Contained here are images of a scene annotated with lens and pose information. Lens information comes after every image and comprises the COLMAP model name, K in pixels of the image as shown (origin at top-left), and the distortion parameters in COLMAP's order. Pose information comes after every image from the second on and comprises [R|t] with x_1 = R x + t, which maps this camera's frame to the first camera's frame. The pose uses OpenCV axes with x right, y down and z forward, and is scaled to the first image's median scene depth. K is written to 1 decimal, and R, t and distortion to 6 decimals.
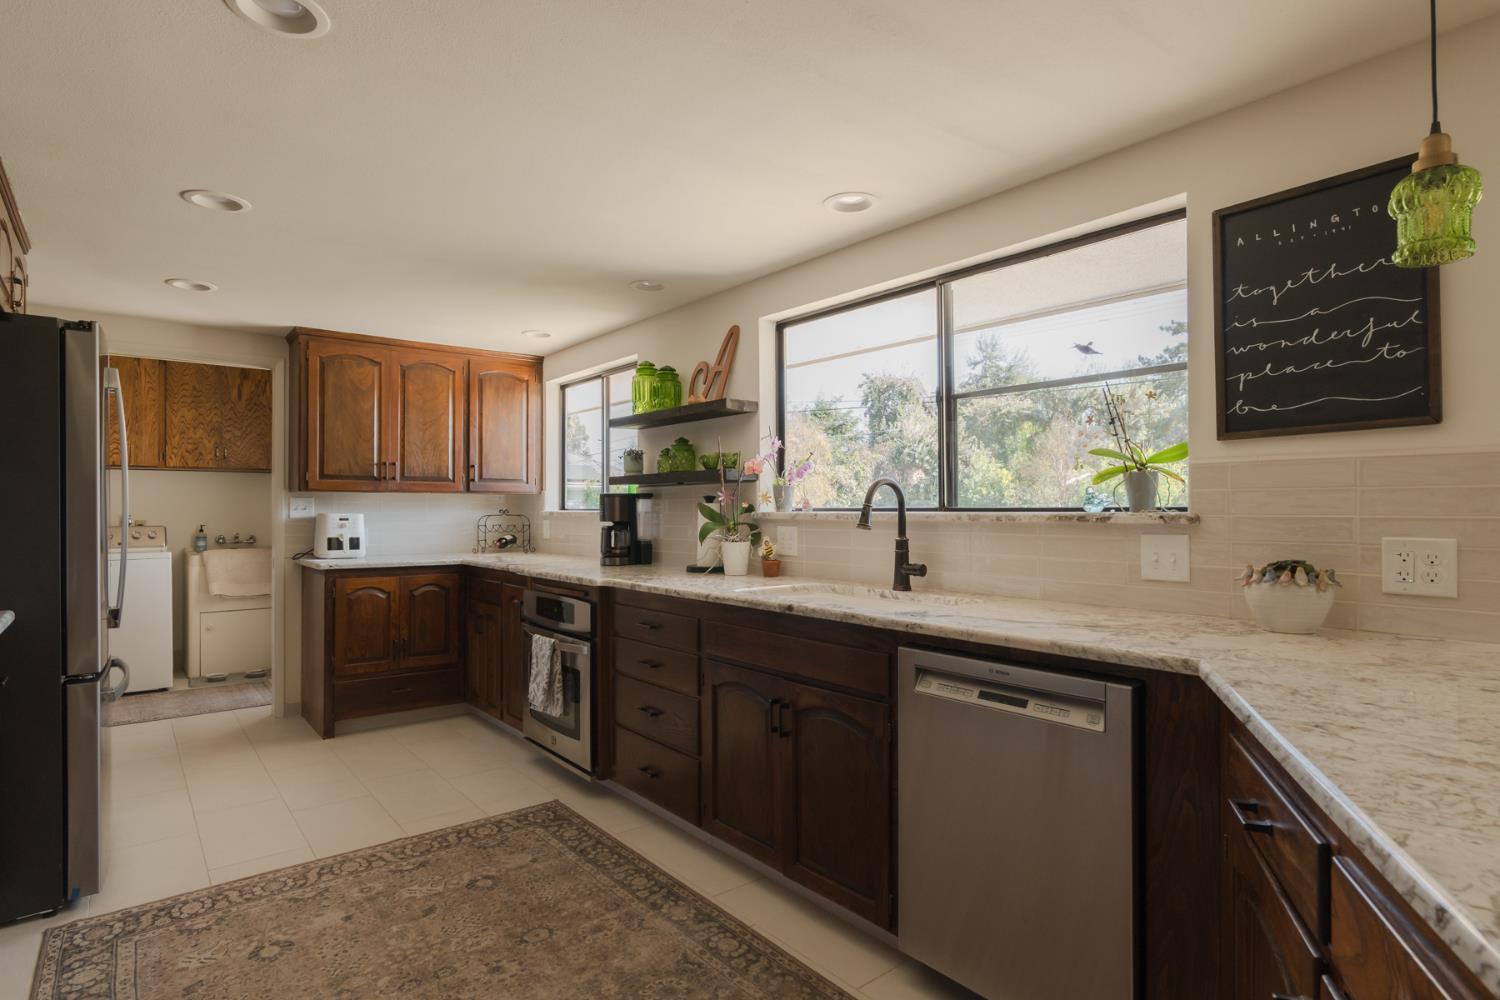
lens RADIAL K [[802.1, 0, 763.3], [0, 802.1, 510.4], [0, 0, 1]] dist [-0.017847, 0.010690]
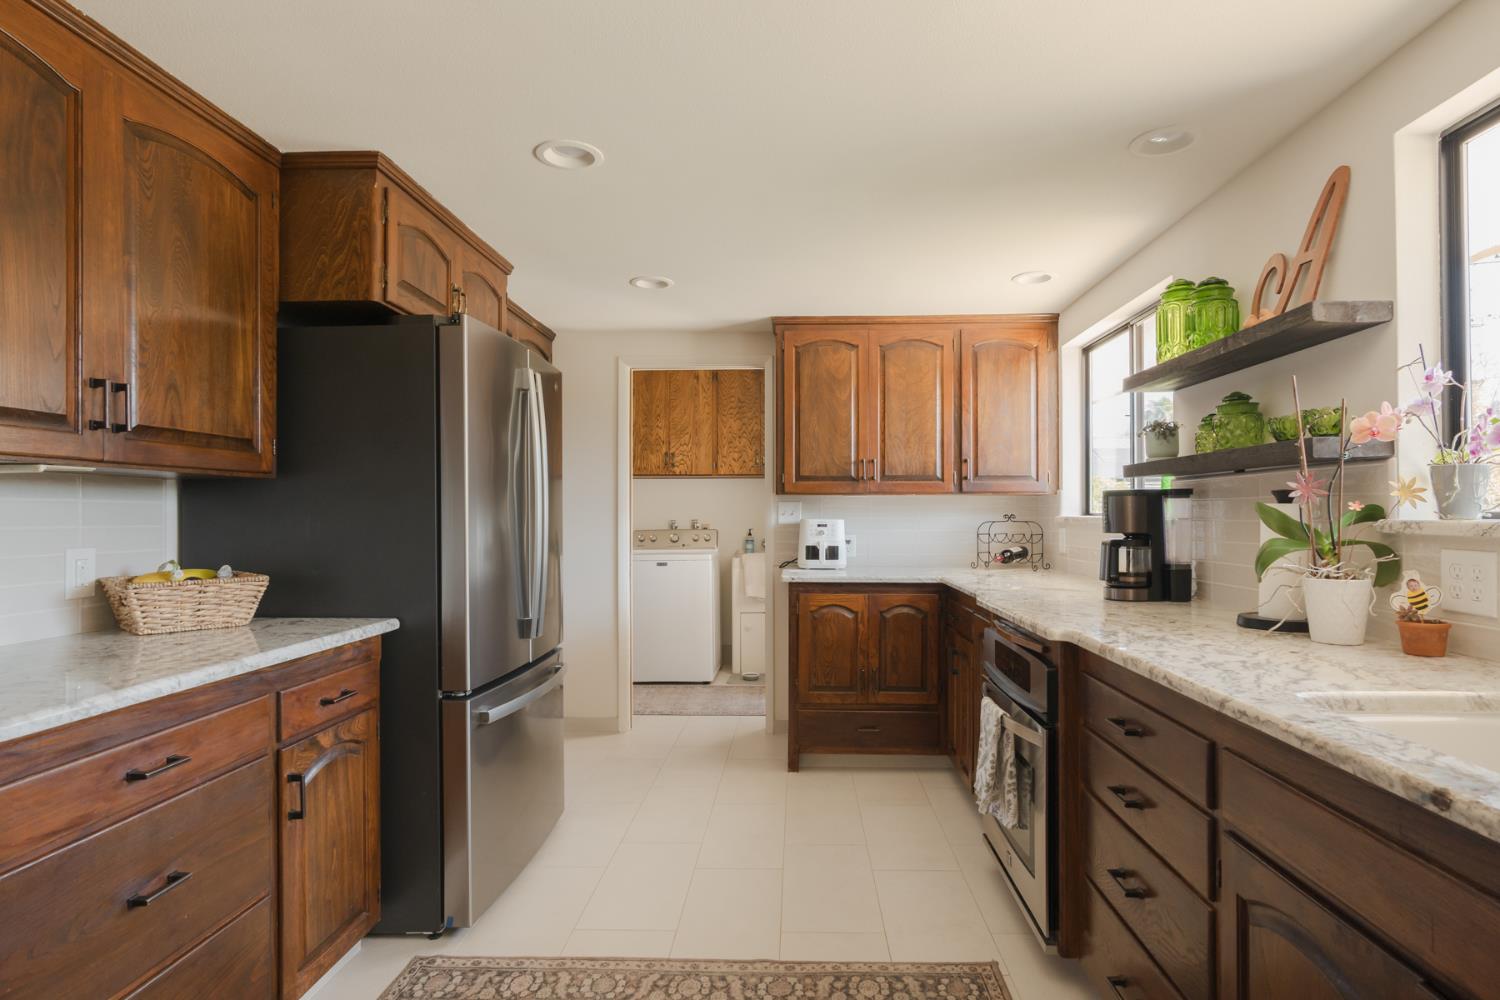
lens RADIAL K [[802.1, 0, 763.3], [0, 802.1, 510.4], [0, 0, 1]] dist [-0.017847, 0.010690]
pose [[0.747745, -0.003244, -0.663978, 0.025055], [-0.000160, 0.999987, -0.005066, -0.001219], [0.663986, 0.003894, 0.747735, 0.312076]]
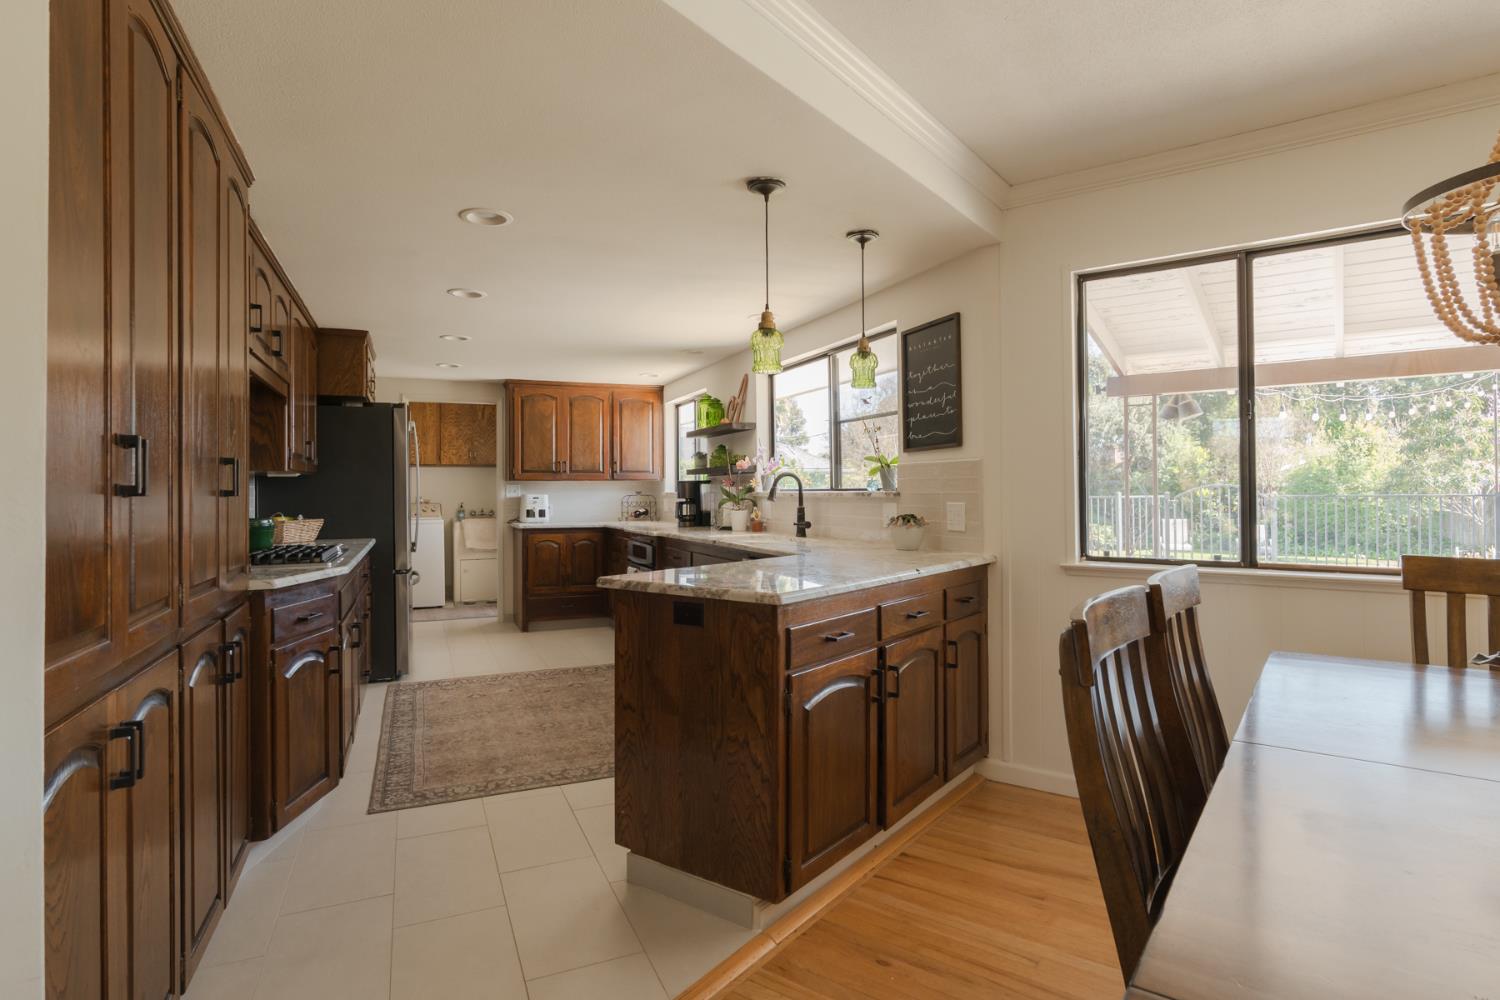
lens RADIAL K [[825.2, 0, 756.1], [0, 825.2, 494.1], [0, 0, 1]] dist [-0.000212, 0.000254]
pose [[0.959034, -0.003941, -0.283263, 0.391187], [0.004699, 0.999987, 0.001995, 0.002401], [0.283252, -0.003244, 0.959040, -0.487615]]
